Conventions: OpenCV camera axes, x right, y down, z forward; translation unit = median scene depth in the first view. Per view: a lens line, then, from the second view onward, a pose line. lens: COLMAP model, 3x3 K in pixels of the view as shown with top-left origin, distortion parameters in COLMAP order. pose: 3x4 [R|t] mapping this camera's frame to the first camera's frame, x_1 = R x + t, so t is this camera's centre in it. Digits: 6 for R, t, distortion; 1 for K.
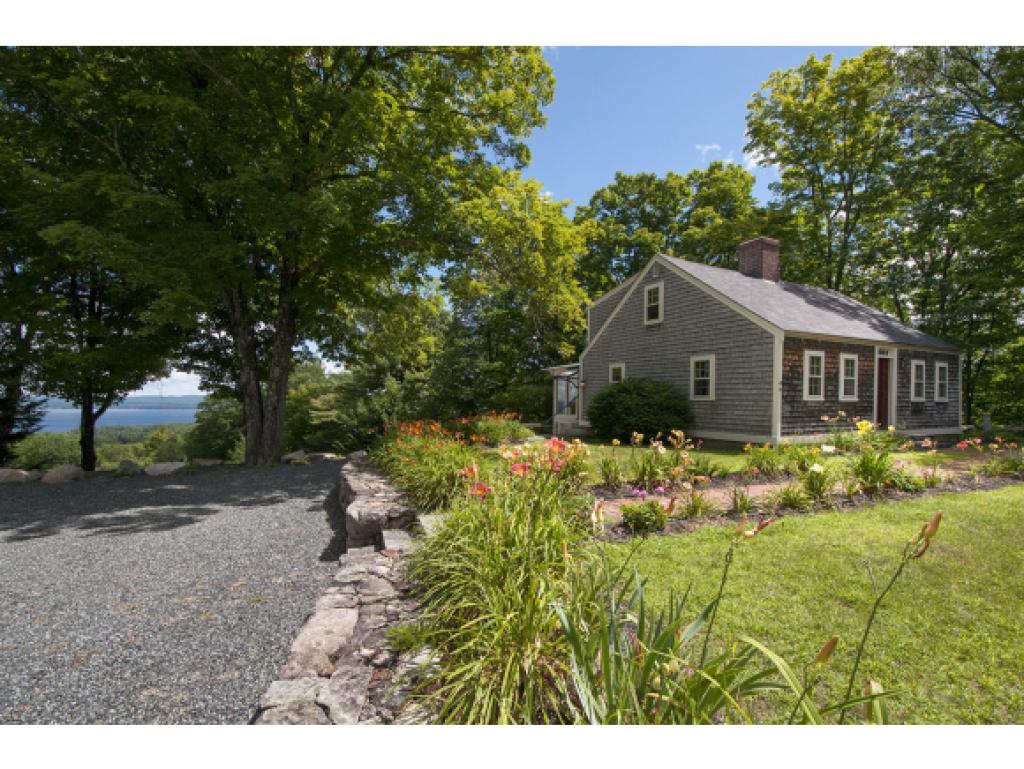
lens RADIAL K [[444.1, 0, 524.9], [0, 444.1, 396.5], [0, 0, 1]] dist [-0.000669, -0.000168]
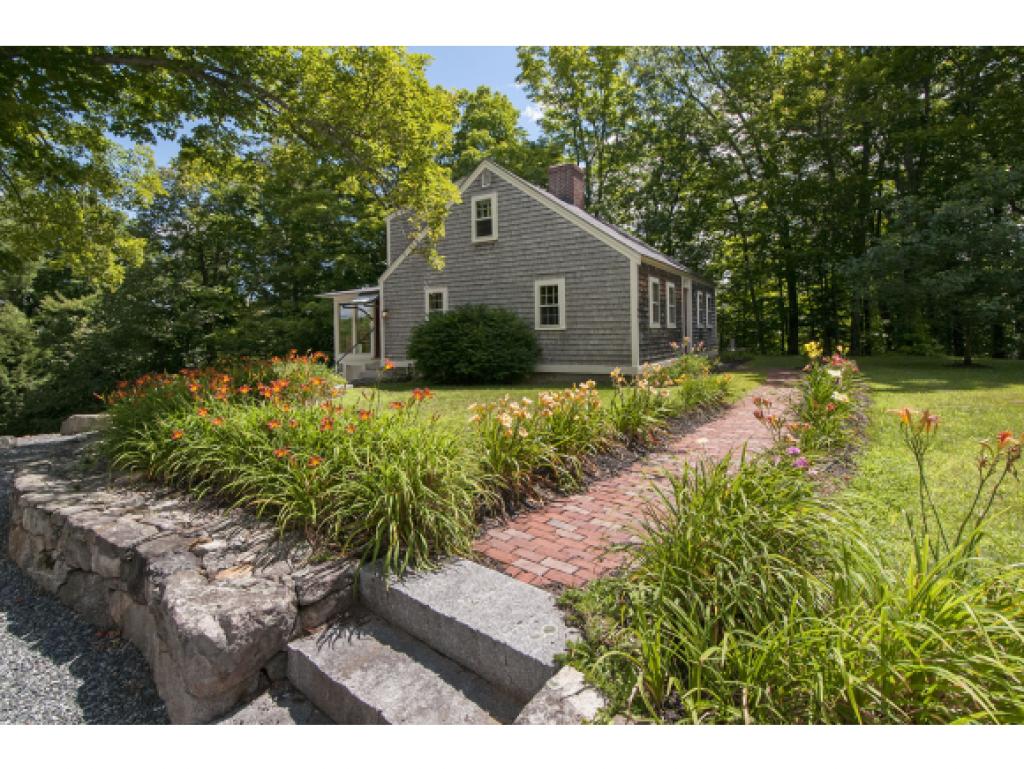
lens RADIAL K [[479.6, 0, 511.7], [0, 479.6, 323.6], [0, 0, 1]] dist [-0.000703, -0.000164]
pose [[0.857271, -0.009919, 0.514770, -0.136580], [0.019075, 0.999740, -0.012502, 0.005621], [-0.514512, 0.020537, 0.857237, 0.187696]]
